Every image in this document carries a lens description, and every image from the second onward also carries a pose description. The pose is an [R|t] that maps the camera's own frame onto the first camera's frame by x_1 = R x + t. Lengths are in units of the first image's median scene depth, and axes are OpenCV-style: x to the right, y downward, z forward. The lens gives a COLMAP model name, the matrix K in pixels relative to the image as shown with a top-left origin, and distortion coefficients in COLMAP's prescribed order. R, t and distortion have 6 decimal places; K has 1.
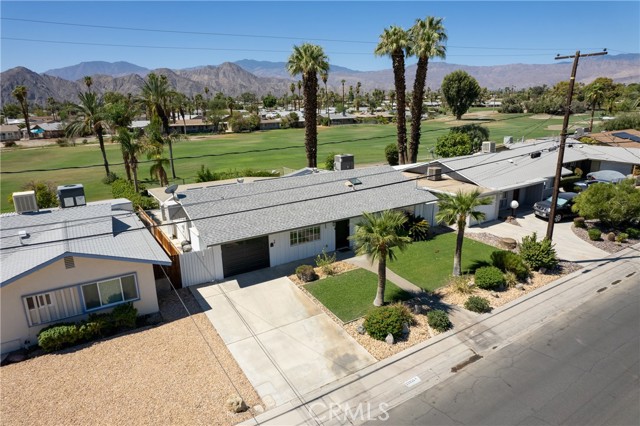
lens RADIAL K [[408.4, 0, 318.8], [0, 408.4, 216.1], [0, 0, 1]] dist [-0.077518, 0.071895]
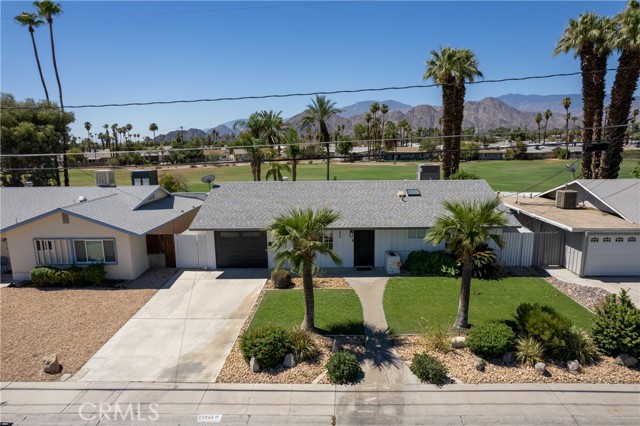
lens RADIAL K [[408.4, 0, 318.8], [0, 408.4, 216.1], [0, 0, 1]] dist [-0.077518, 0.071895]
pose [[0.825536, 0.106760, -0.554159, 0.548591], [-0.152228, 0.987671, -0.036497, 0.028433], [0.543430, 0.114488, 0.831611, 0.323883]]
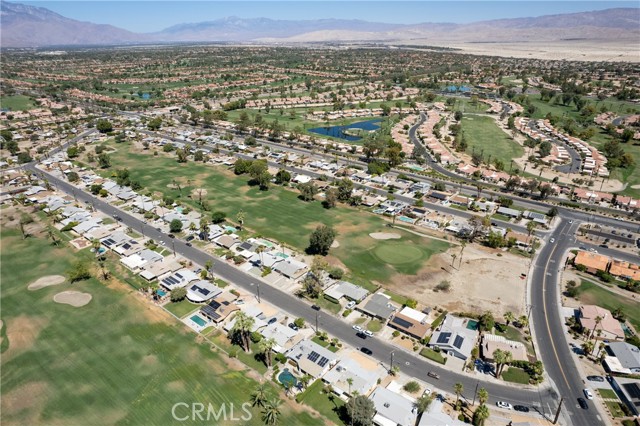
lens RADIAL K [[408.4, 0, 318.8], [0, 408.4, 216.1], [0, 0, 1]] dist [-0.077518, 0.071895]
pose [[-0.315178, -0.362843, 0.876931, -6.278605], [0.275270, 0.849351, 0.450367, -6.108555], [-0.908234, 0.383339, -0.167817, 1.654189]]
